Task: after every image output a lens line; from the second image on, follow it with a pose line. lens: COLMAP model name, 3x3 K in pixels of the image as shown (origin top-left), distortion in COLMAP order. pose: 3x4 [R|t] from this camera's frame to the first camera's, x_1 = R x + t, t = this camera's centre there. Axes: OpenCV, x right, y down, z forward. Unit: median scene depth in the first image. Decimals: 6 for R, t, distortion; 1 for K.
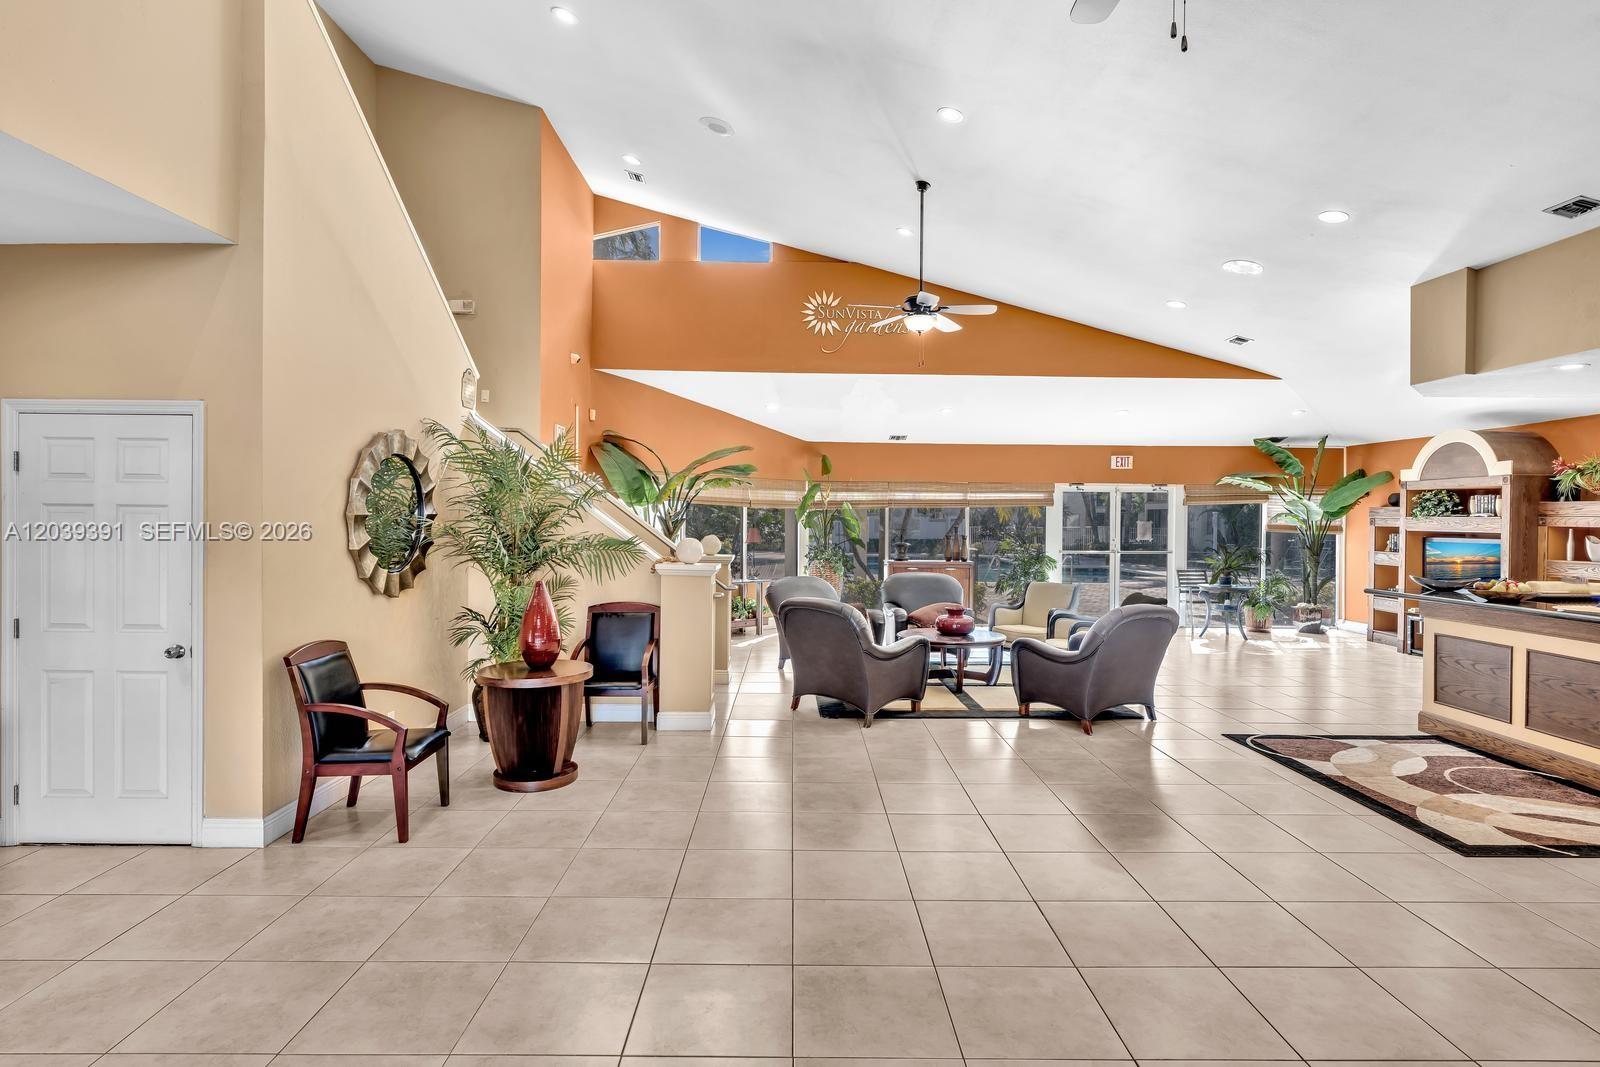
lens RADIAL K [[820.3, 0, 800.0], [0, 820.3, 533.5], [0, 0, 1]] dist [-0.002906, 0.000794]
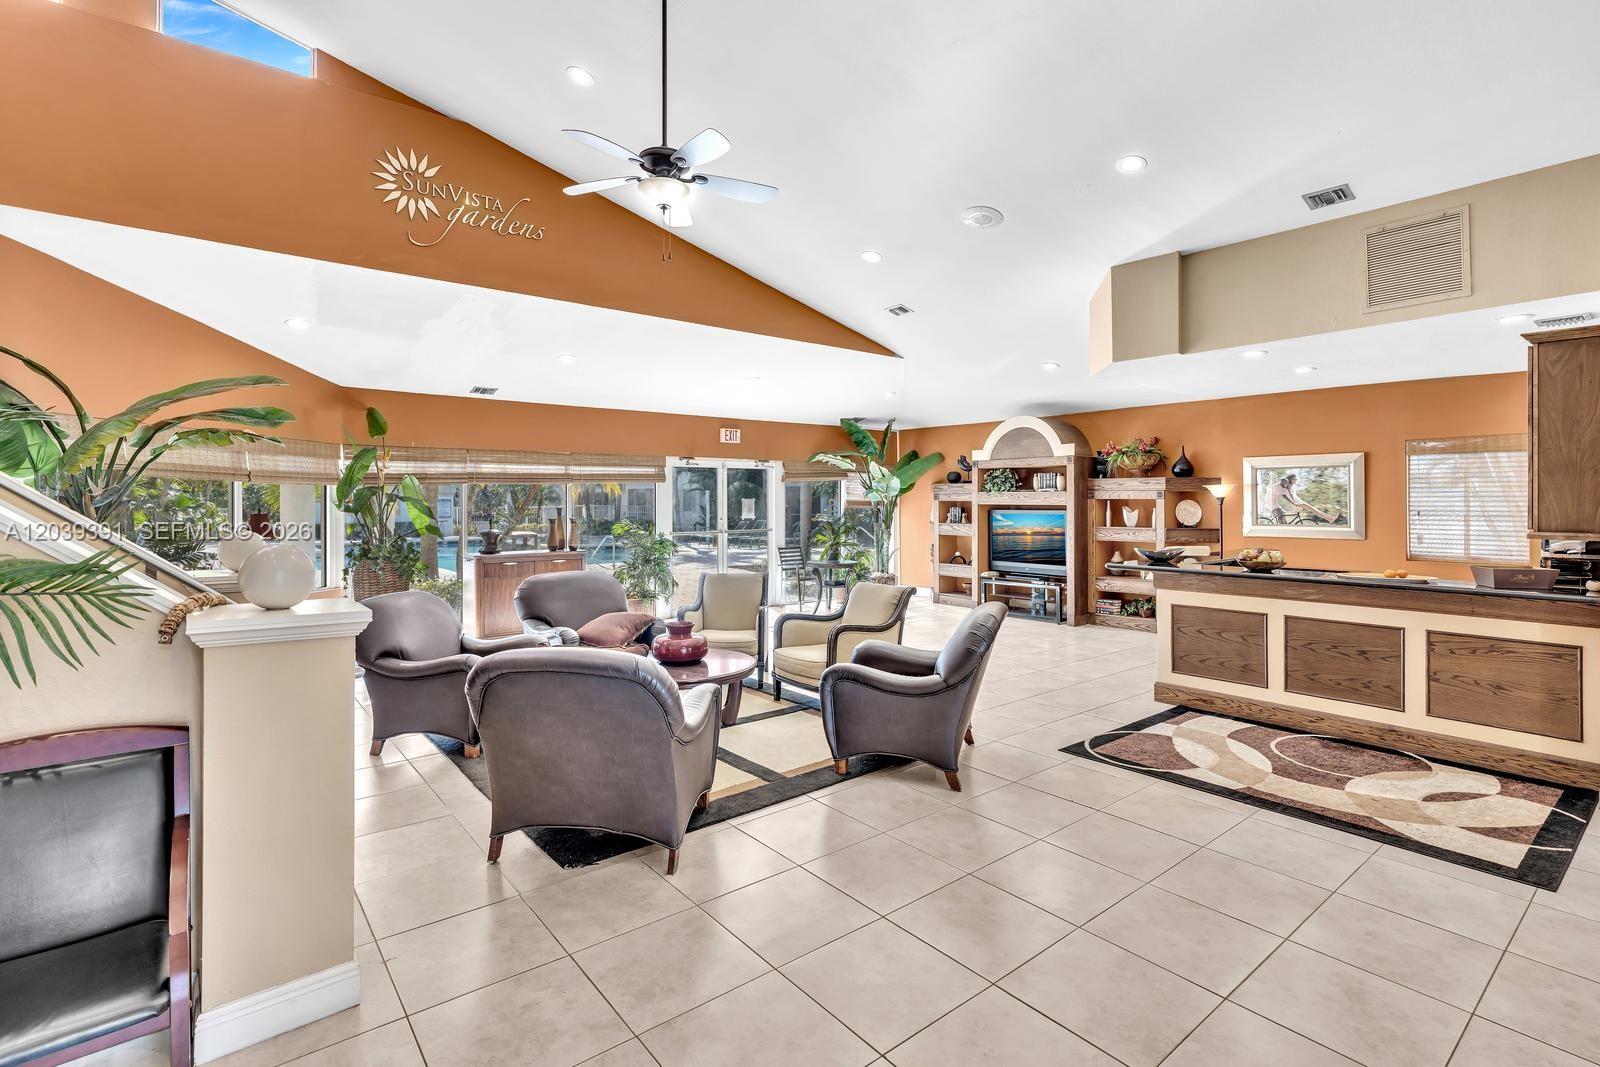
lens RADIAL K [[756.9, 0, 800.3], [0, 756.9, 502.0], [0, 0, 1]] dist [-0.003240, 0.000344]
pose [[0.785227, -0.012397, 0.619084, -0.107773], [0.020531, 0.999771, -0.006020, -0.005738], [-0.618868, 0.017438, 0.785302, 0.354445]]
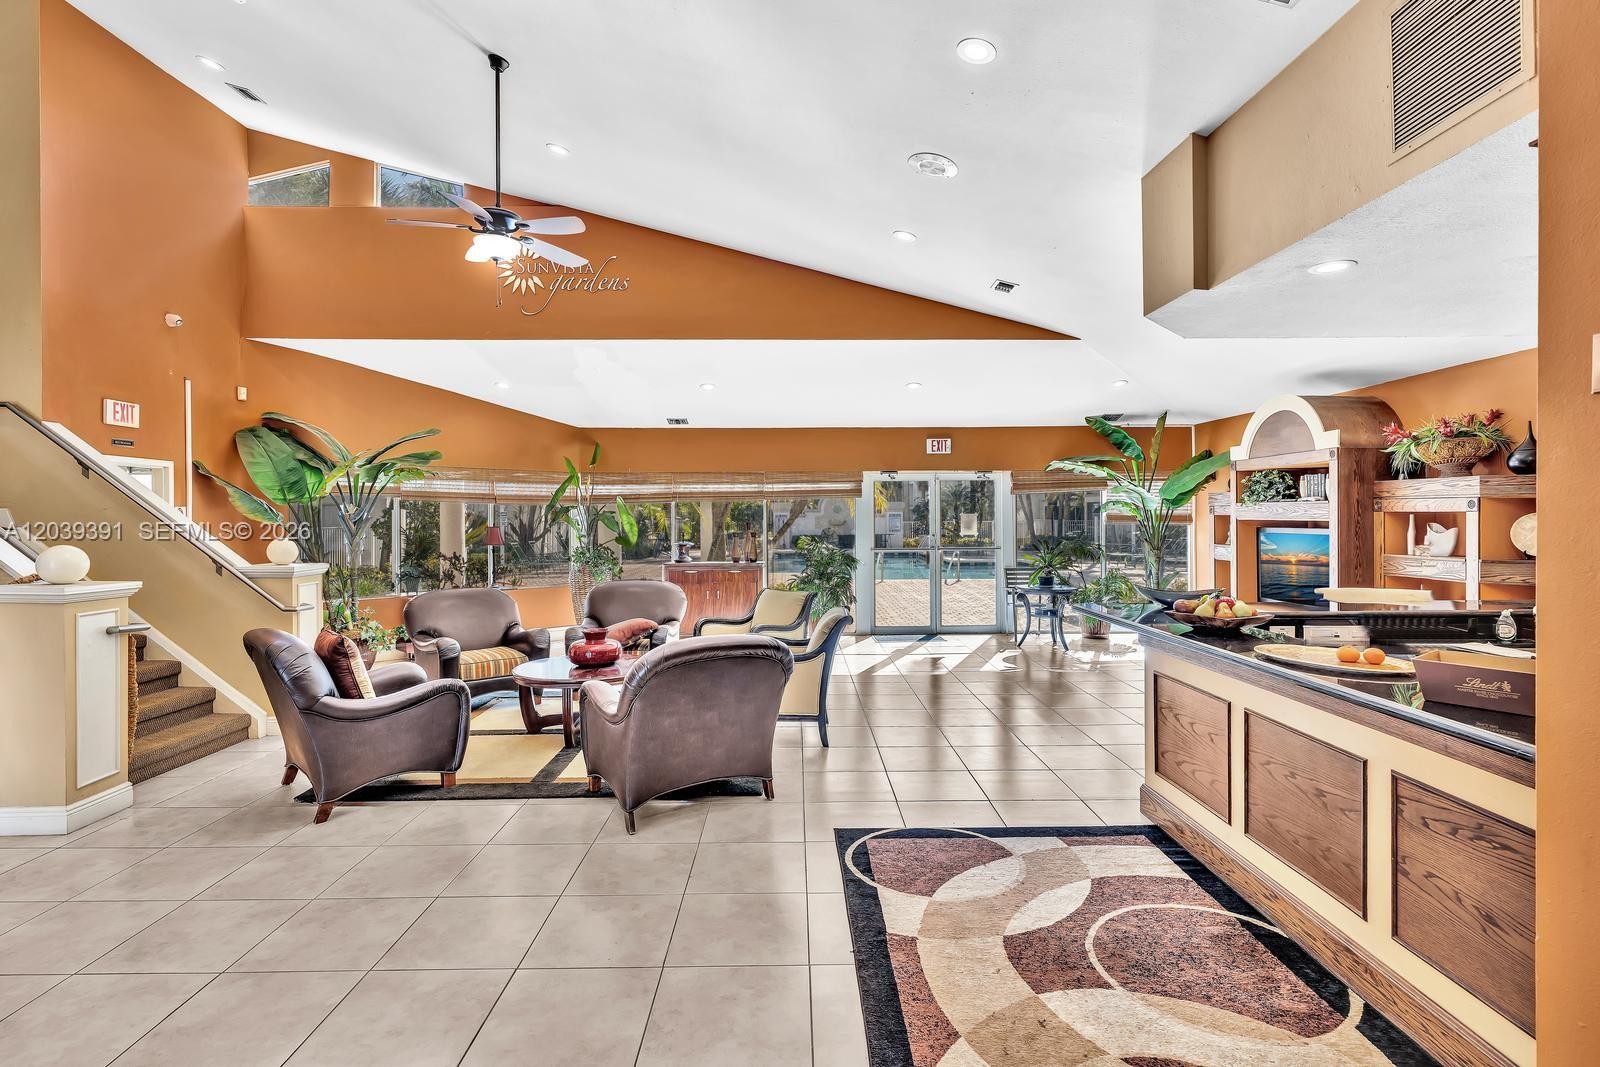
lens RADIAL K [[765.9, 0, 799.5], [0, 765.9, 522.1], [0, 0, 1]] dist [-0.002620, -0.000251]
pose [[0.999888, -0.014417, 0.004040, 0.312643], [0.014458, 0.999843, -0.010288, 0.000549], [-0.003891, 0.010345, 0.999939, 0.239078]]
